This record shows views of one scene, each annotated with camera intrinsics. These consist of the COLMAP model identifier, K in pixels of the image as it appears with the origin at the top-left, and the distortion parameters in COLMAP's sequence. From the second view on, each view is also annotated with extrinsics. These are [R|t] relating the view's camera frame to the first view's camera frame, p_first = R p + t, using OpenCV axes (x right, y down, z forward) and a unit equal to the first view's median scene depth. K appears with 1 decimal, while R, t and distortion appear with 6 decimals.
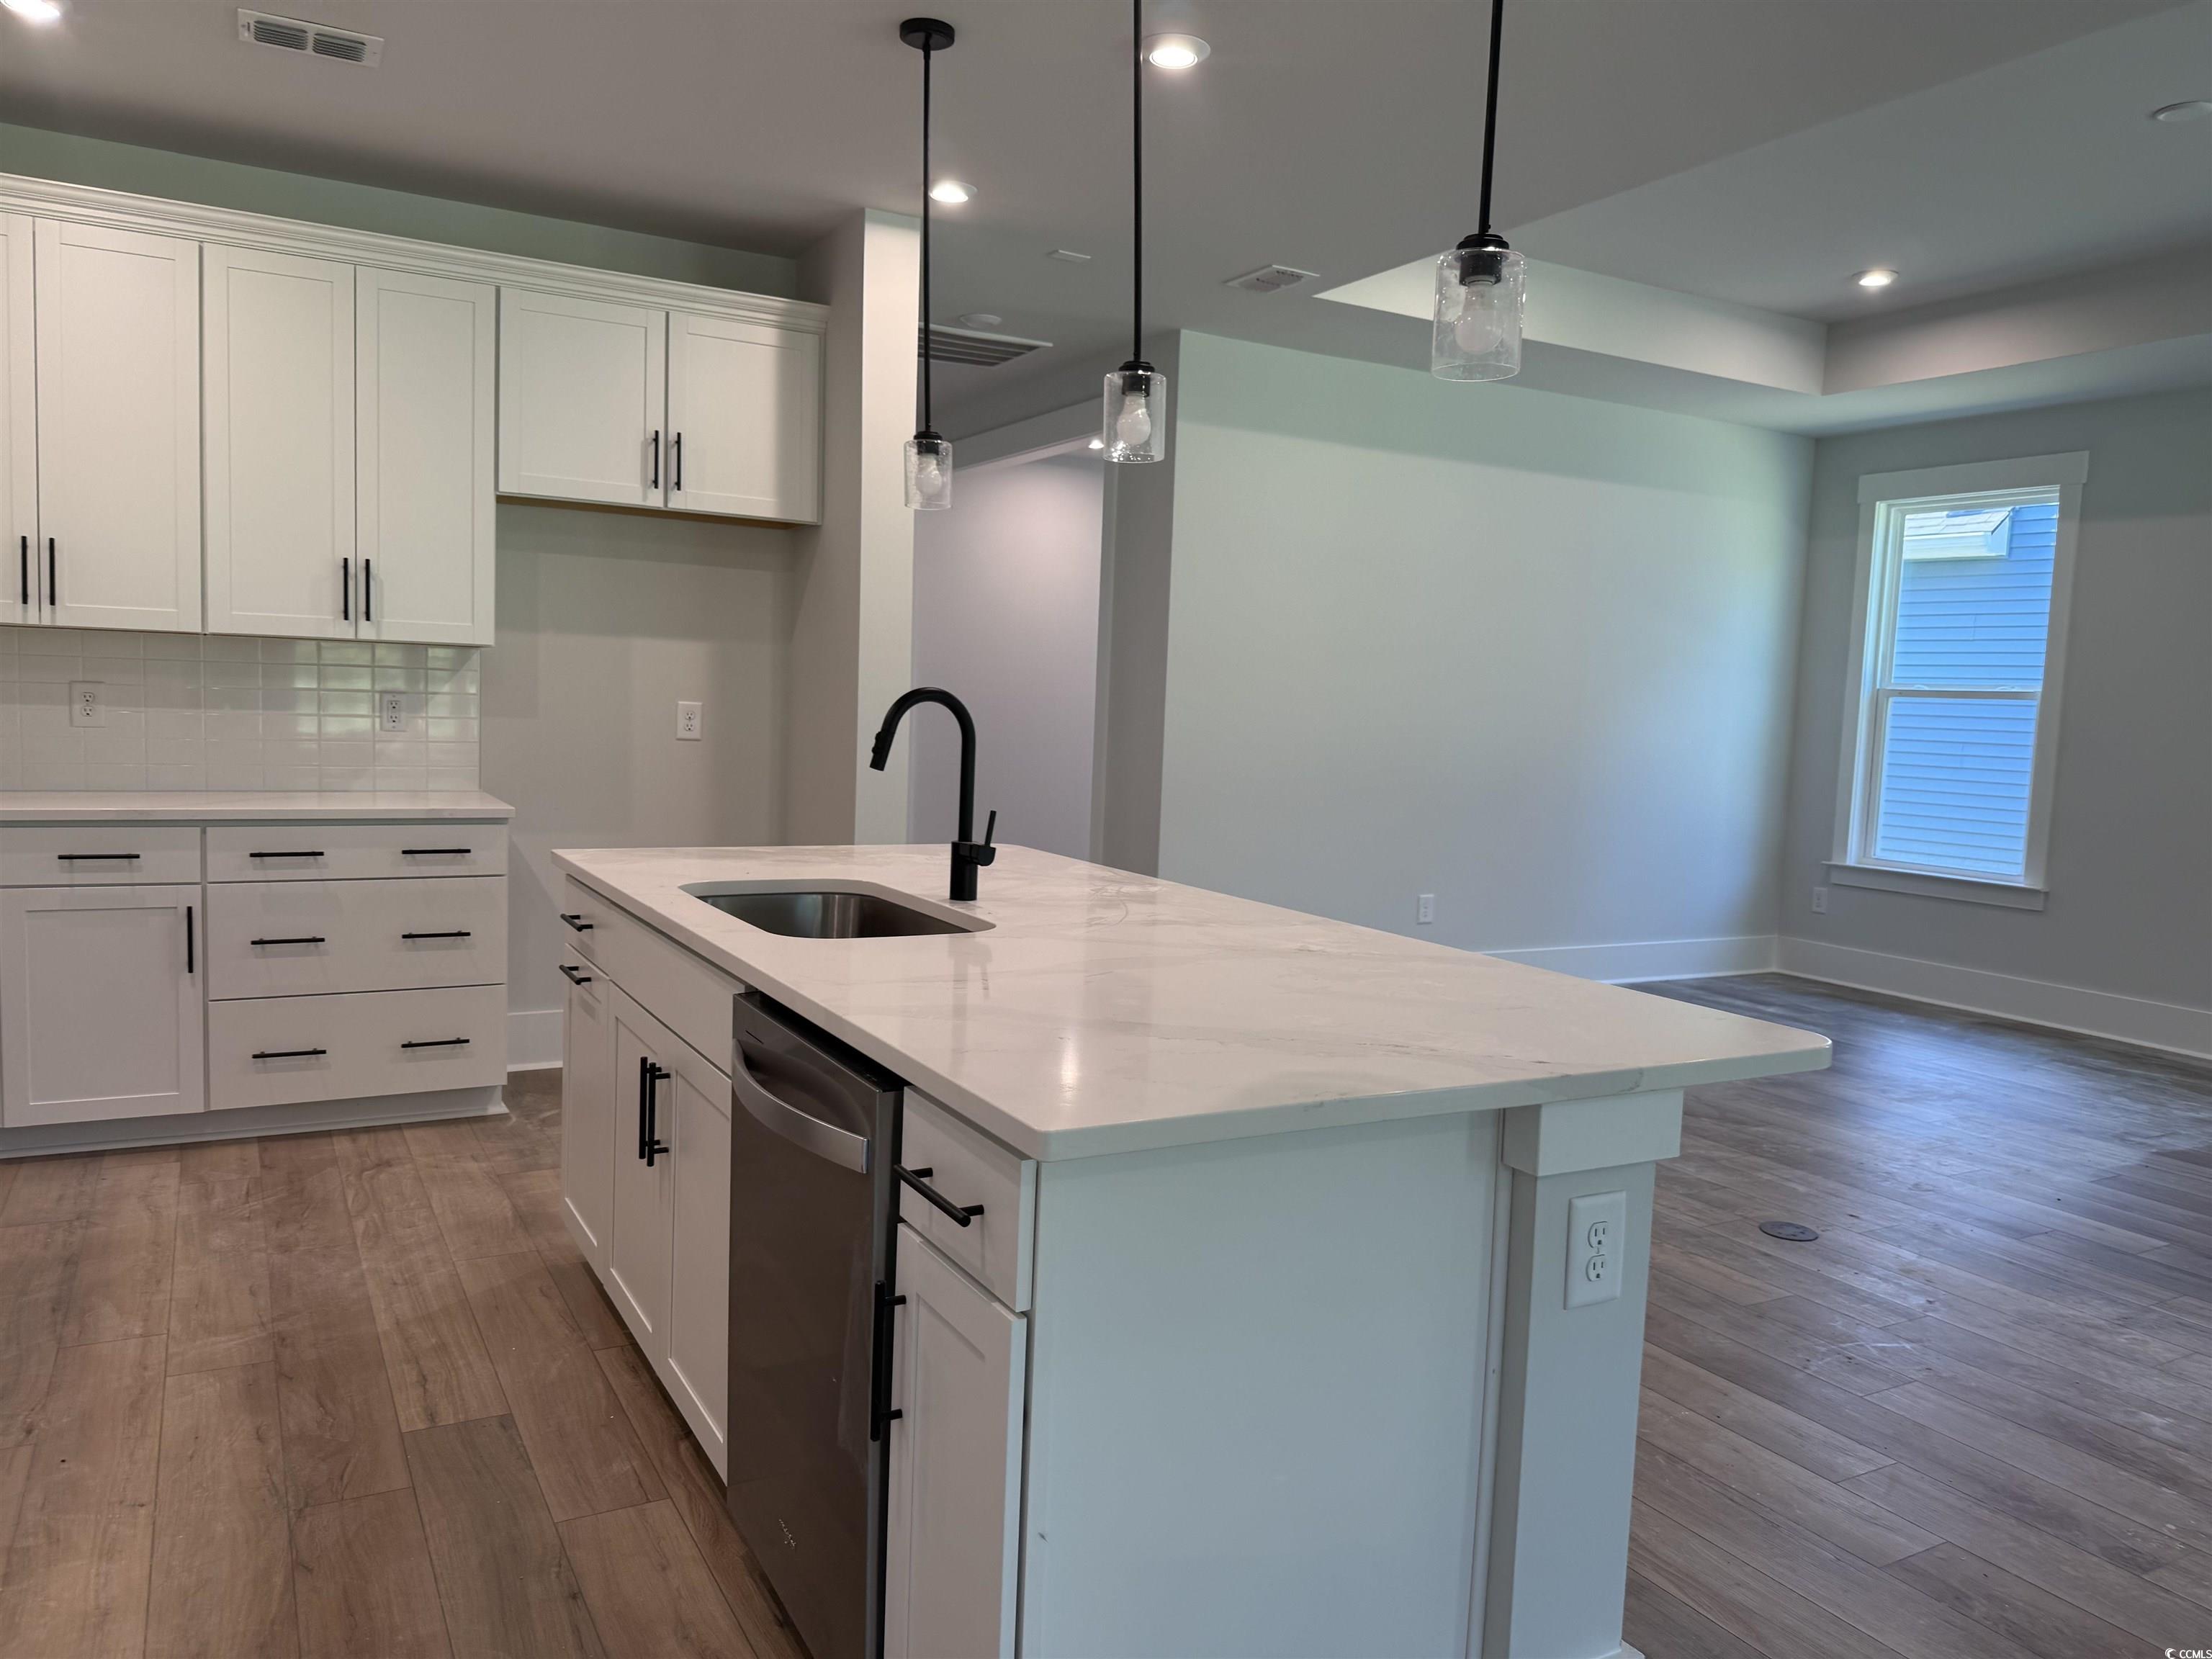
lens RADIAL K [[1596.1, 0, 1106.0], [0, 1596.1, 829.5], [0, 0, 1]] dist [-0.000534, -0.001977]
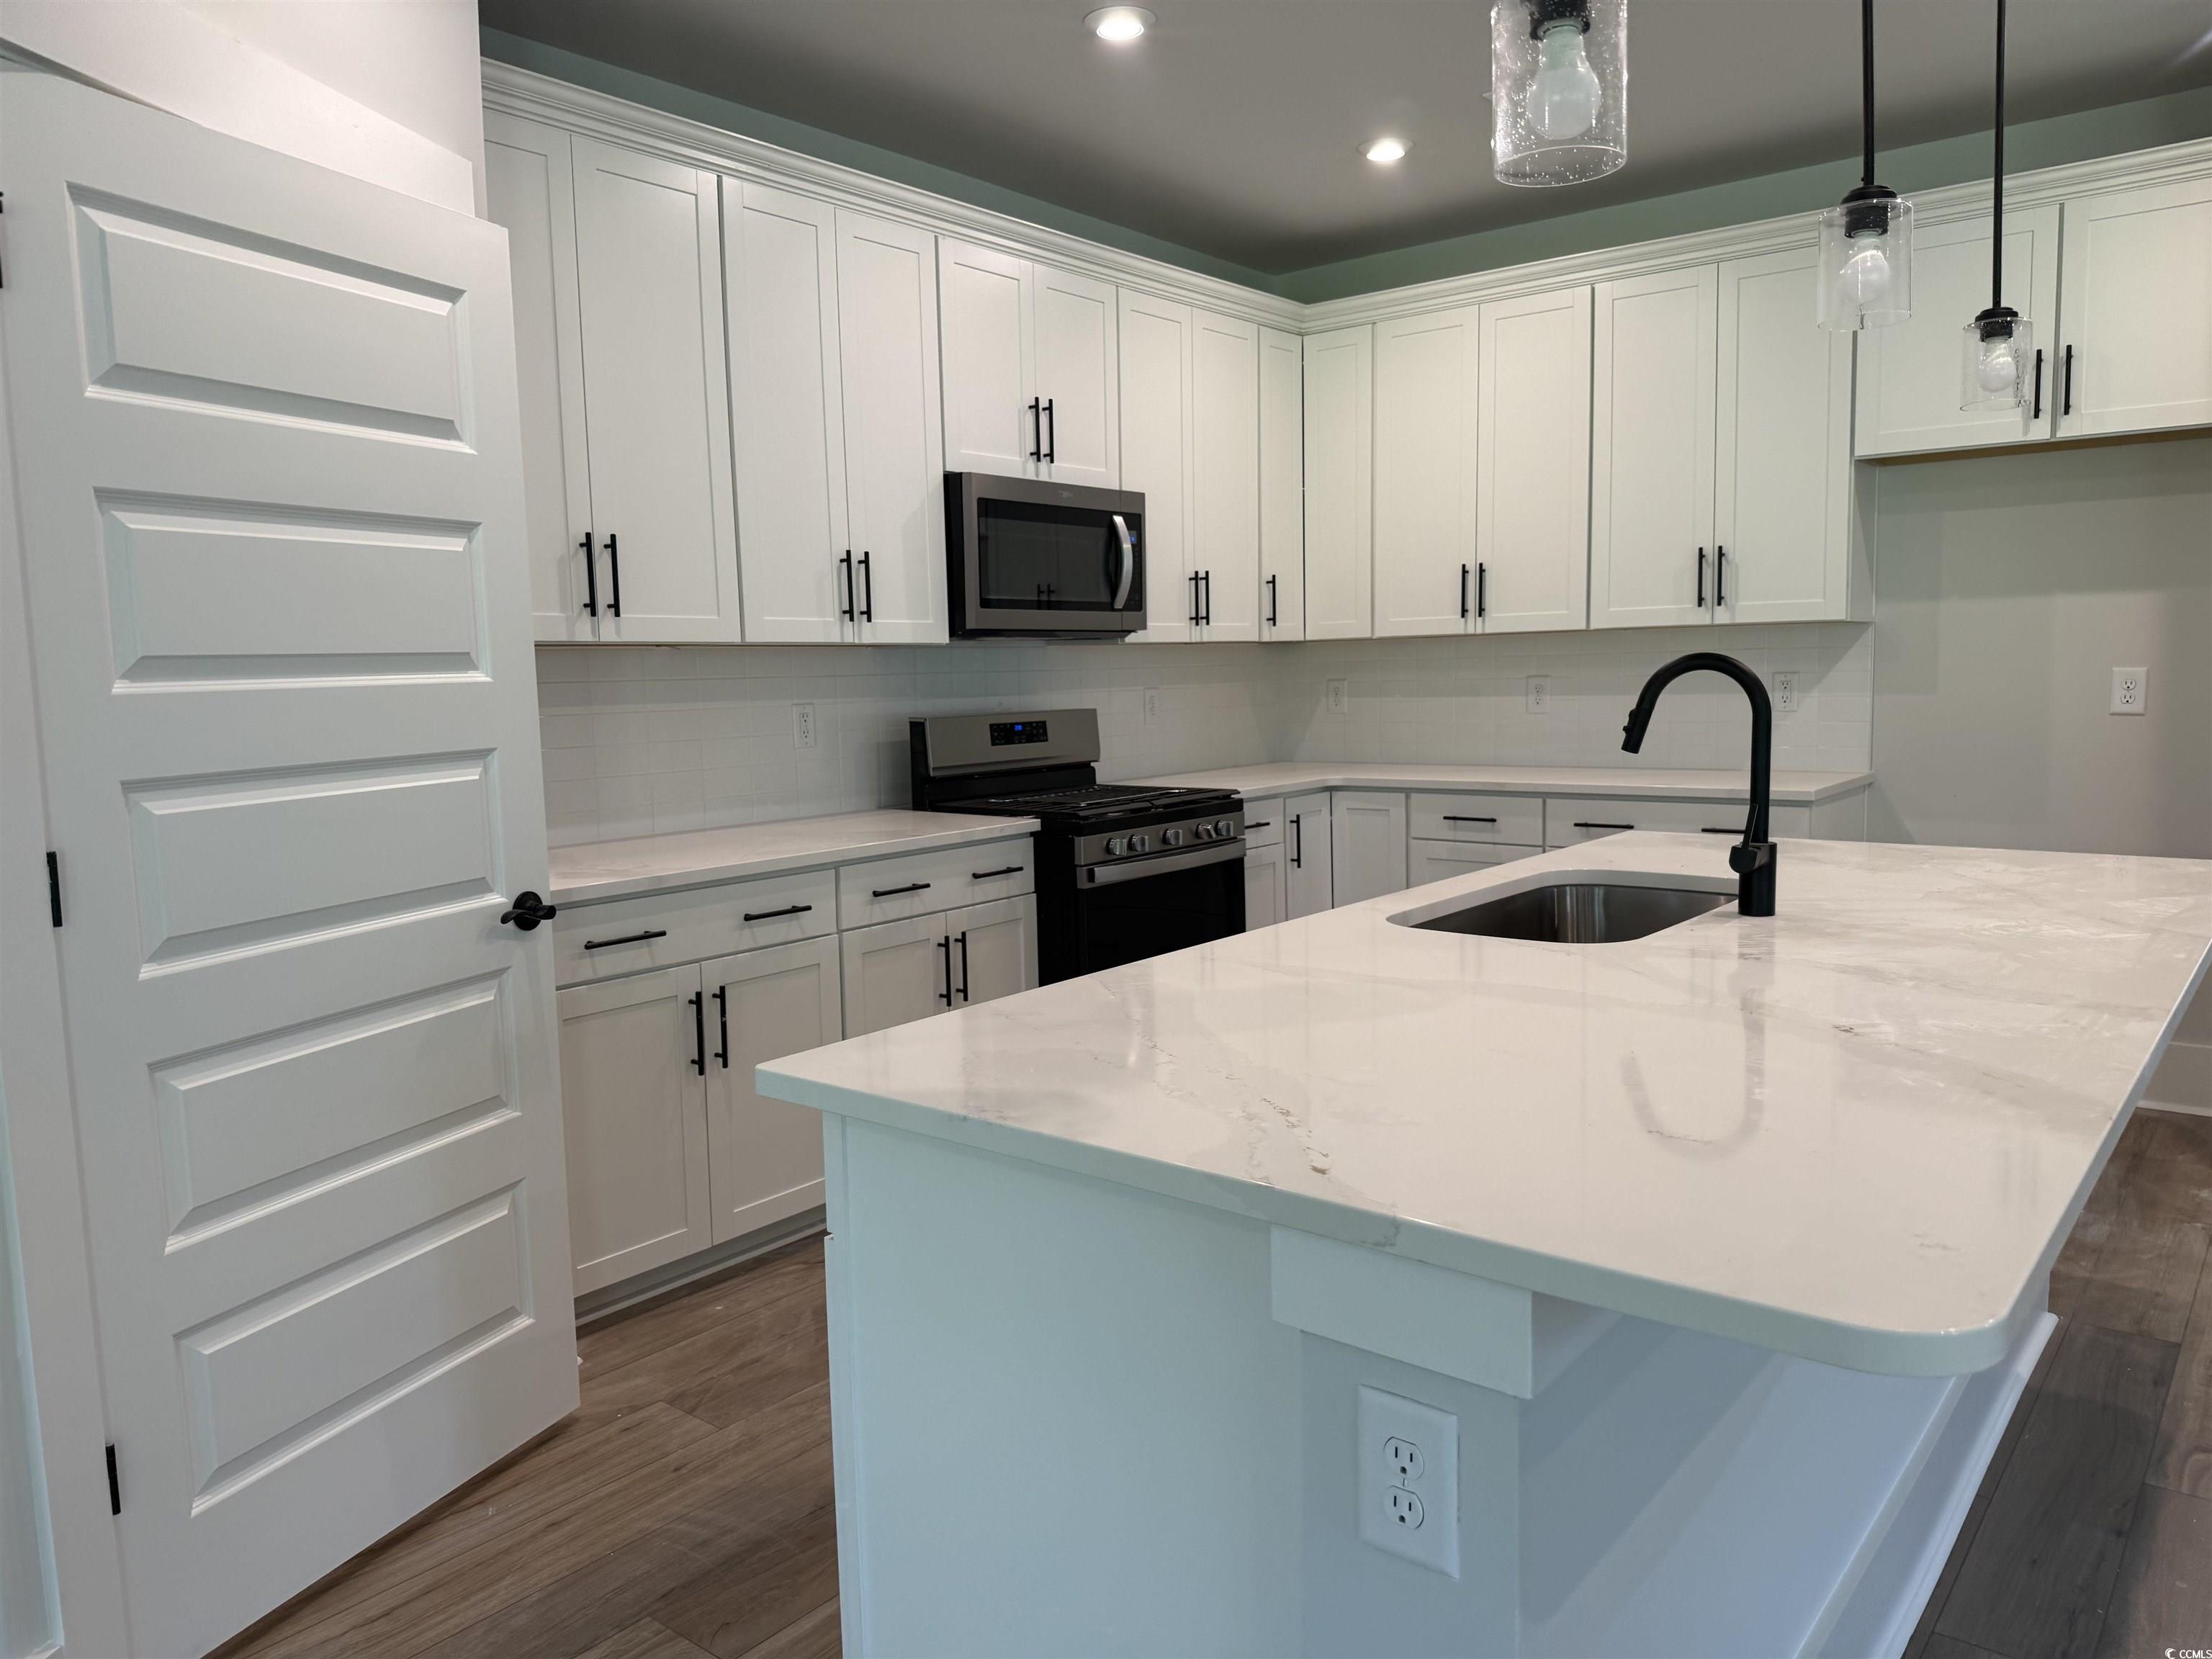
lens RADIAL K [[1538.1, 0, 1107.4], [0, 1538.1, 854.8], [0, 0, 1]] dist [0.065331, -0.094111]
pose [[0.374913, 0.067354, -0.924610, 0.345572], [-0.038732, 0.997624, 0.056967, -0.011688], [0.926251, 0.014455, 0.376631, 0.262155]]
